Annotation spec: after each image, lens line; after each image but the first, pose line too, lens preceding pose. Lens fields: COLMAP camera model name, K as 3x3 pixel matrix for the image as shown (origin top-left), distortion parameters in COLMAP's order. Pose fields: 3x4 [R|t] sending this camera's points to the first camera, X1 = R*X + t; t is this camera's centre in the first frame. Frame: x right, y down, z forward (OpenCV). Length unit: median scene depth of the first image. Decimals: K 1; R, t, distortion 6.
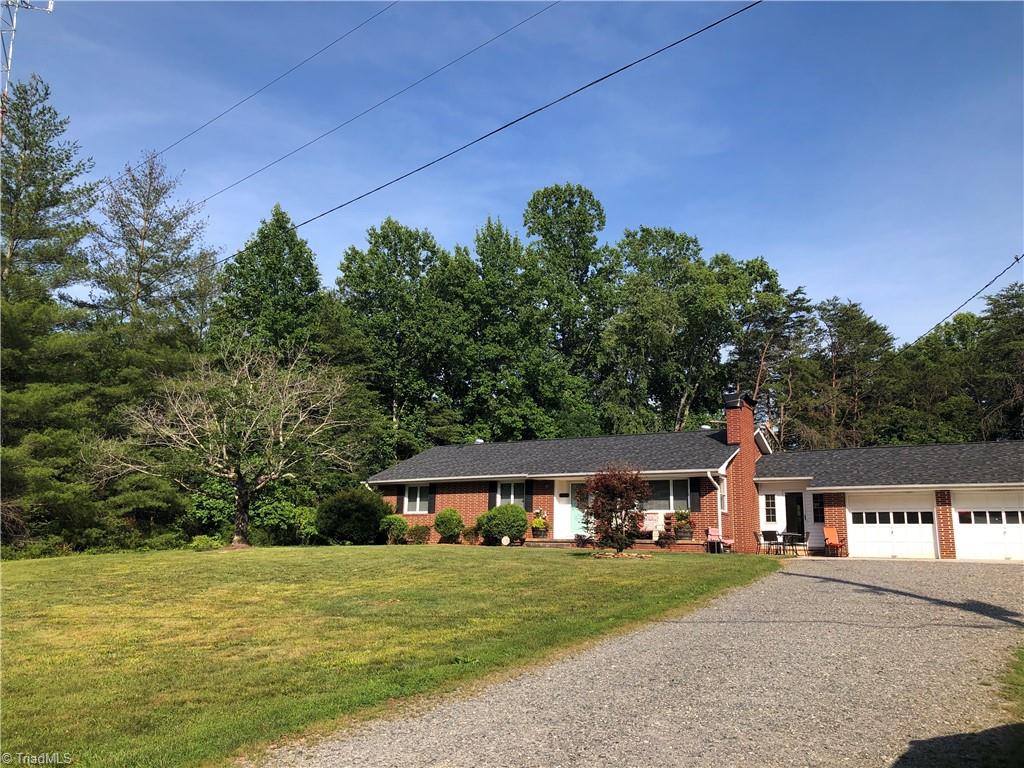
lens RADIAL K [[812.6, 0, 547.7], [0, 812.6, 384.4], [0, 0, 1]] dist [0.098755, -0.207293]
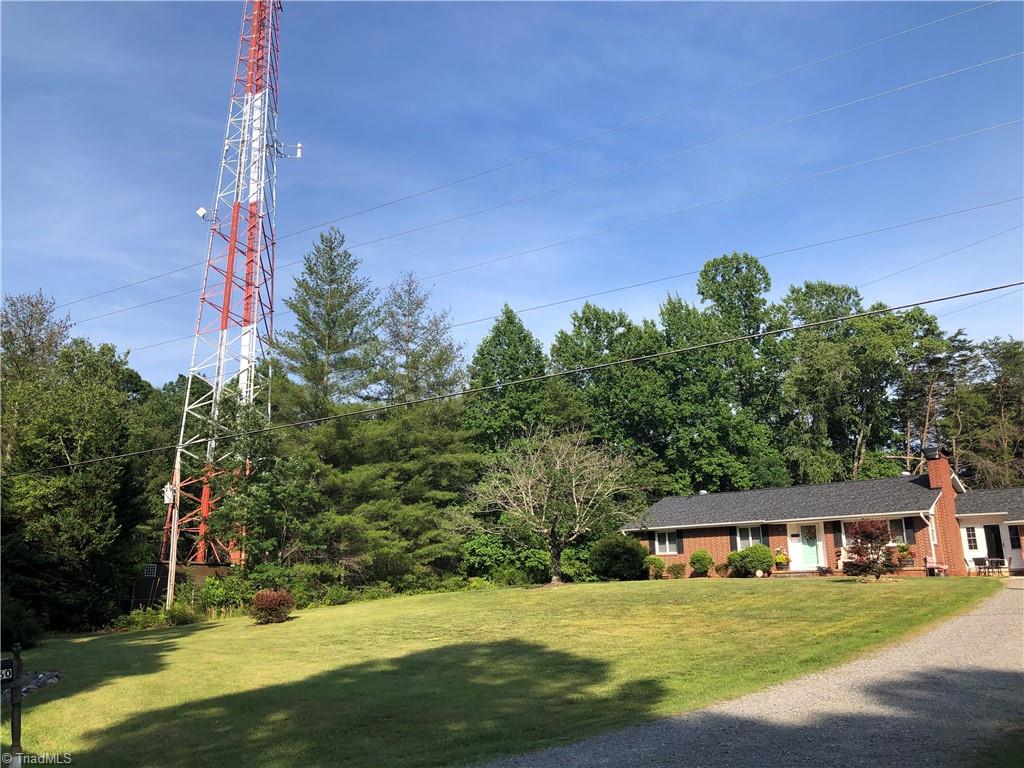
lens RADIAL K [[854.7, 0, 512.0], [0, 854.7, 384.0], [0, 0, 1]] dist [-0.000459, -0.004335]
pose [[0.984644, -0.072434, -0.158837, -0.141031], [0.067778, 0.997102, -0.034545, -0.062110], [0.160879, 0.023249, 0.986700, -0.289355]]
